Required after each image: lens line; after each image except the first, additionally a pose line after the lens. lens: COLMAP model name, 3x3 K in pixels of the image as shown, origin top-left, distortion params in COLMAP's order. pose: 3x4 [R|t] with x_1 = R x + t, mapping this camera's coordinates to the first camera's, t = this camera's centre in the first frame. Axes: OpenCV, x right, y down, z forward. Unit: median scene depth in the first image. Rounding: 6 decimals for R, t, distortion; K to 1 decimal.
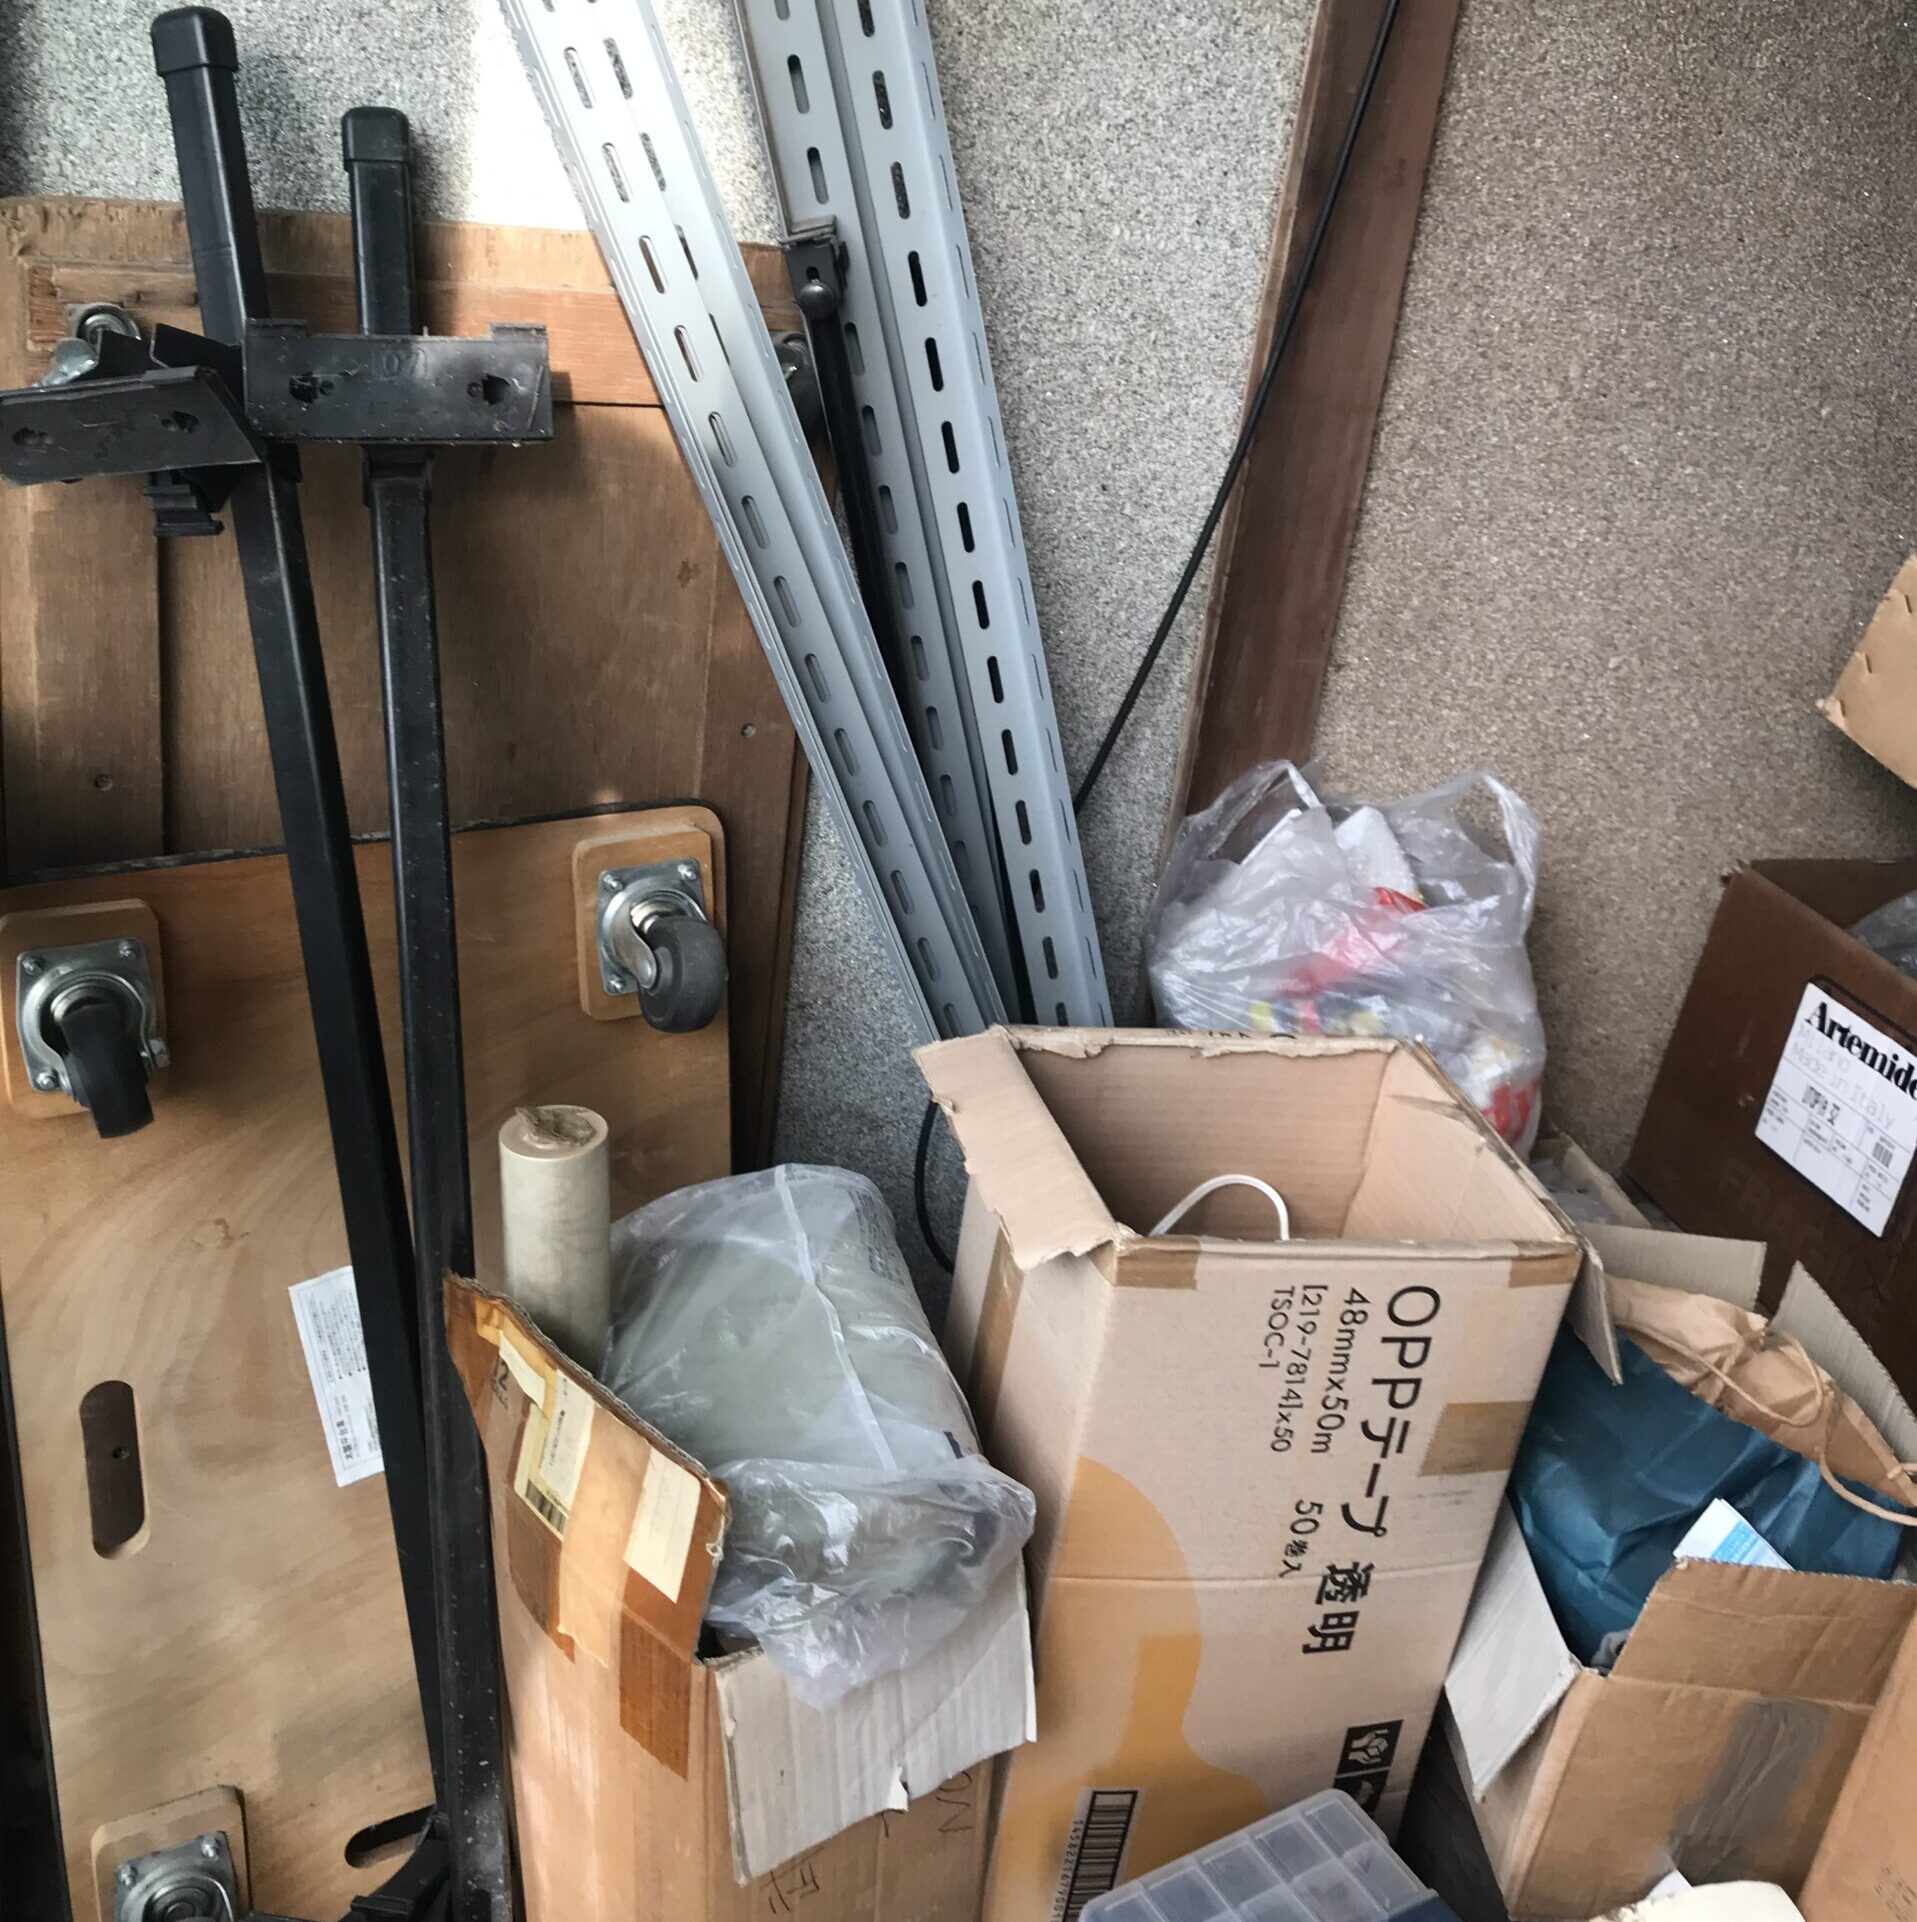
lens RADIAL K [[2150.2, 0, 958.5], [0, 2150.2, 961.0], [0, 0, 1]] dist [0.013951, -0.014467]
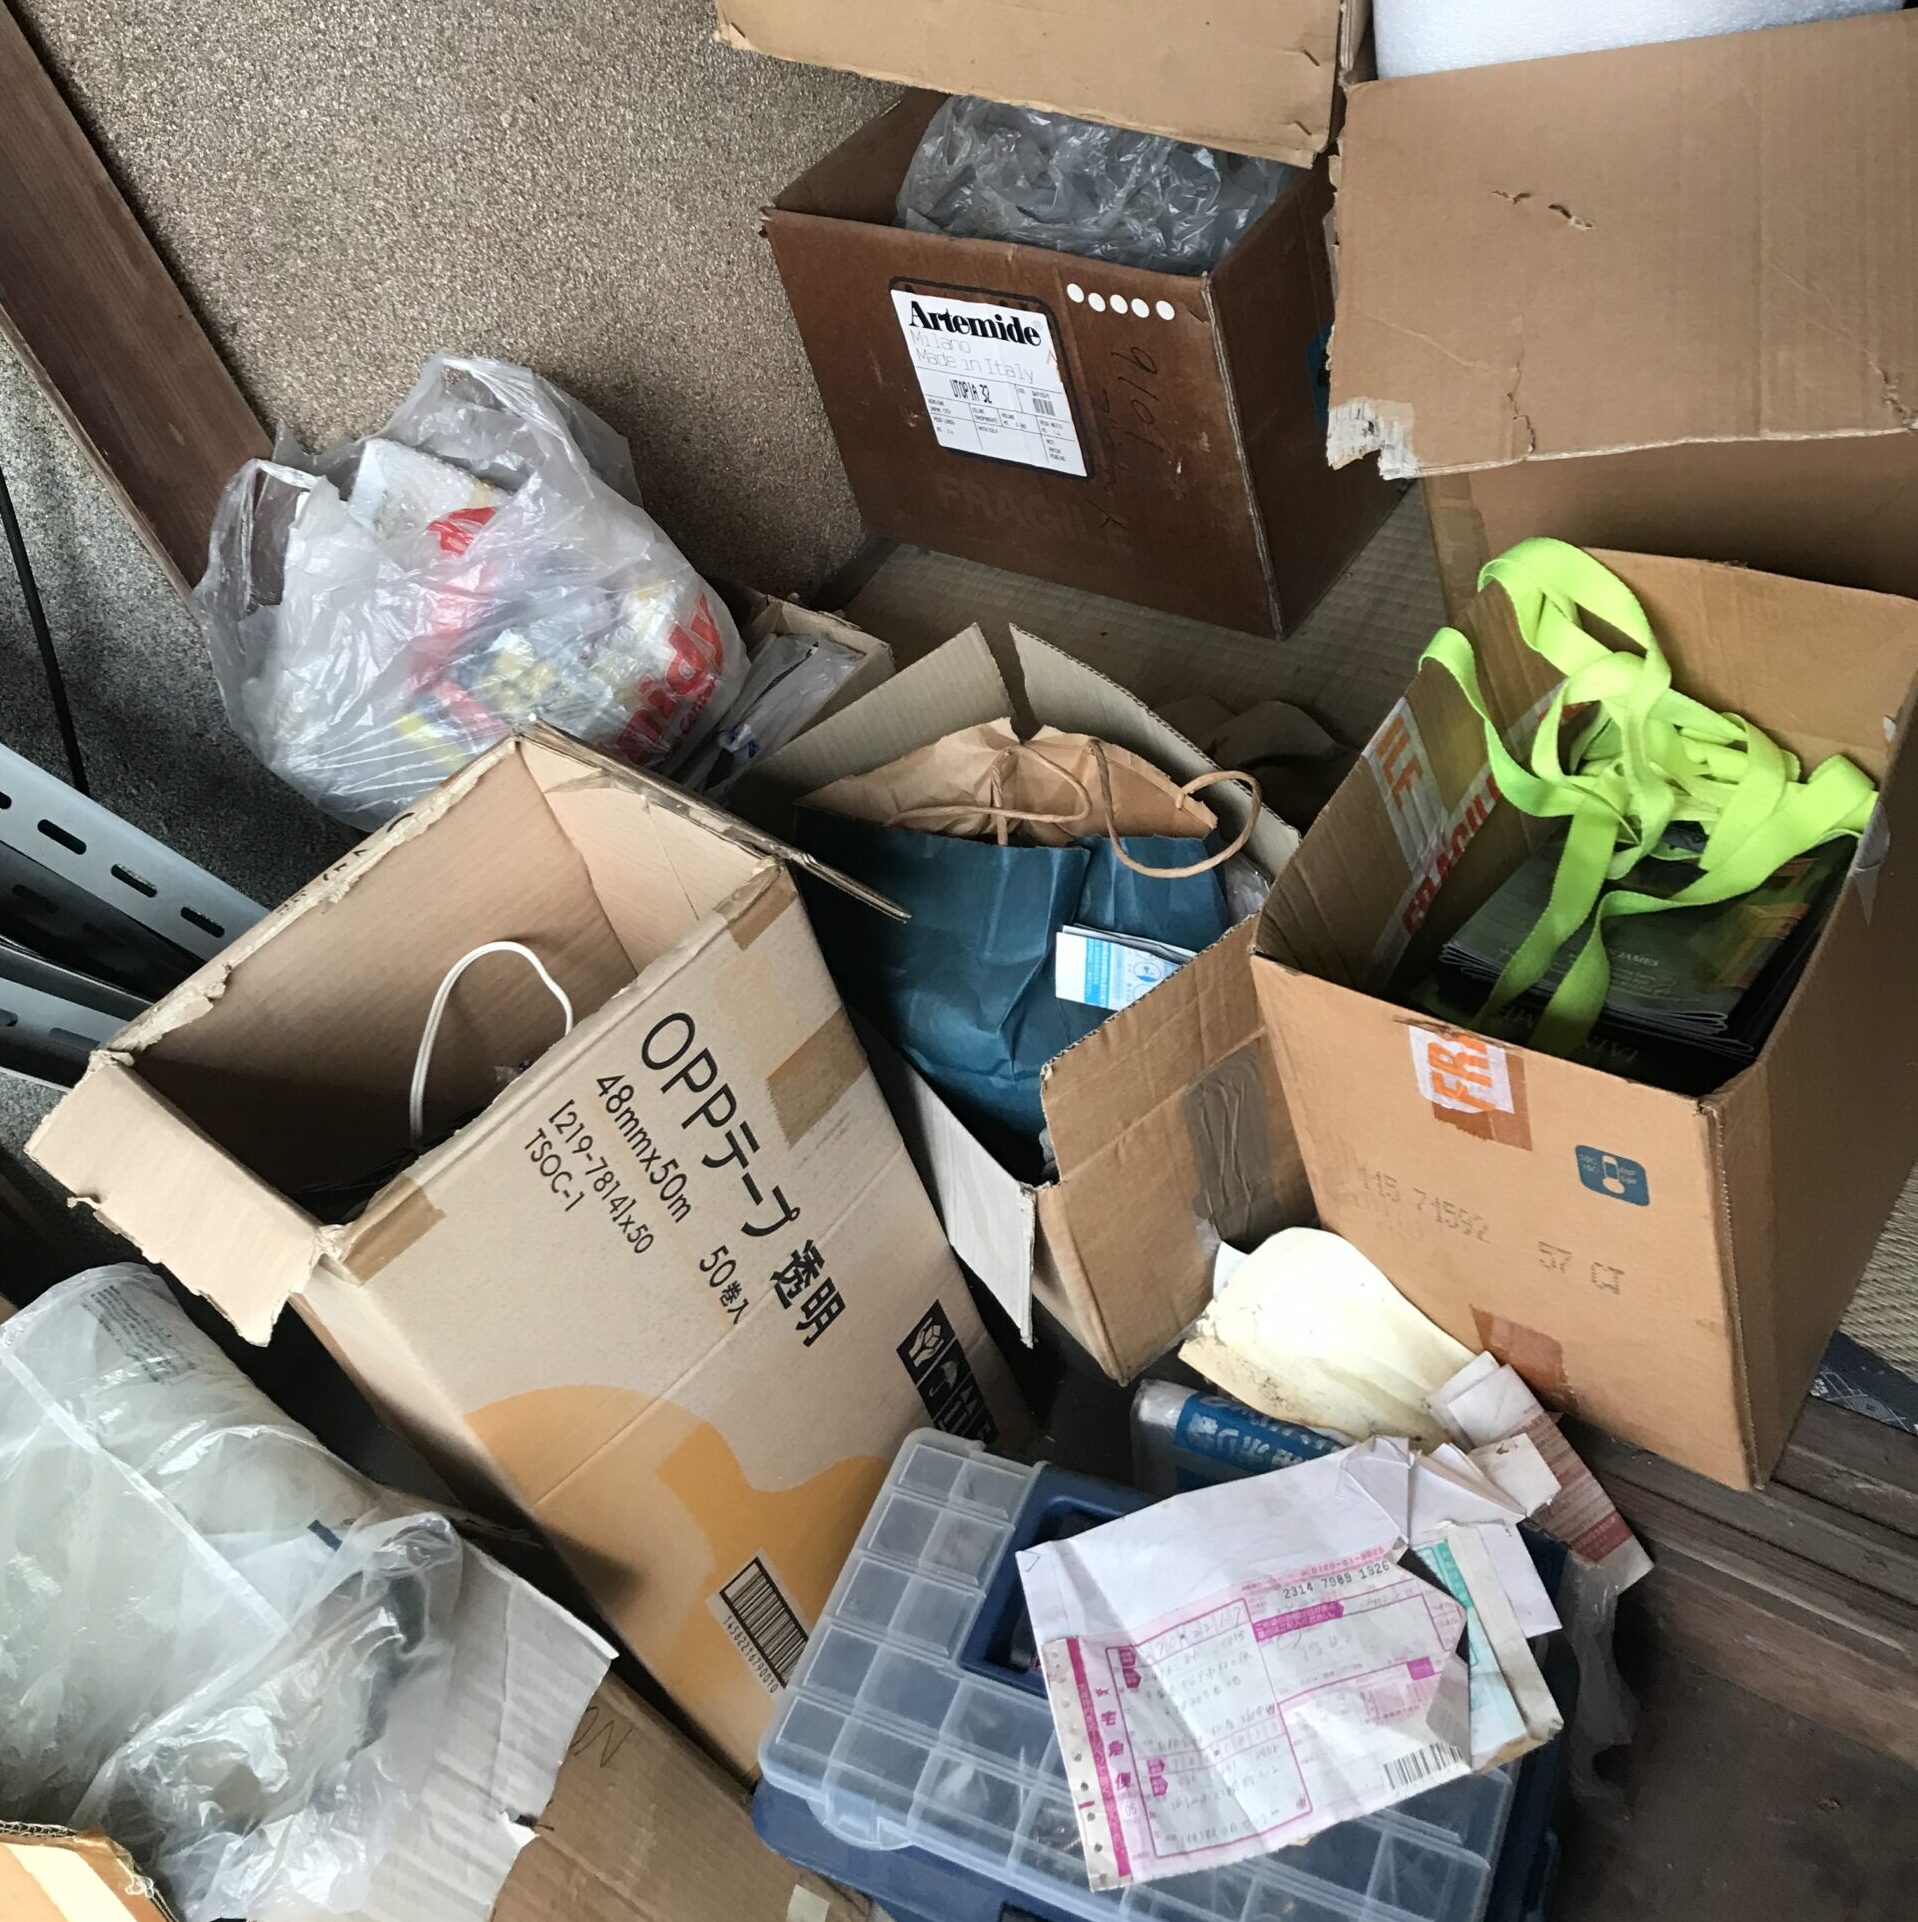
lens RADIAL K [[2221.6, 0, 959.0], [0, 2221.6, 961.0], [0, 0, 1]] dist [0.044534, -0.030654]
pose [[0.769115, -0.612437, 0.182709, 0.135203], [0.553598, 0.781257, 0.288386, -0.060999], [-0.319361, -0.120655, 0.939921, 0.067867]]
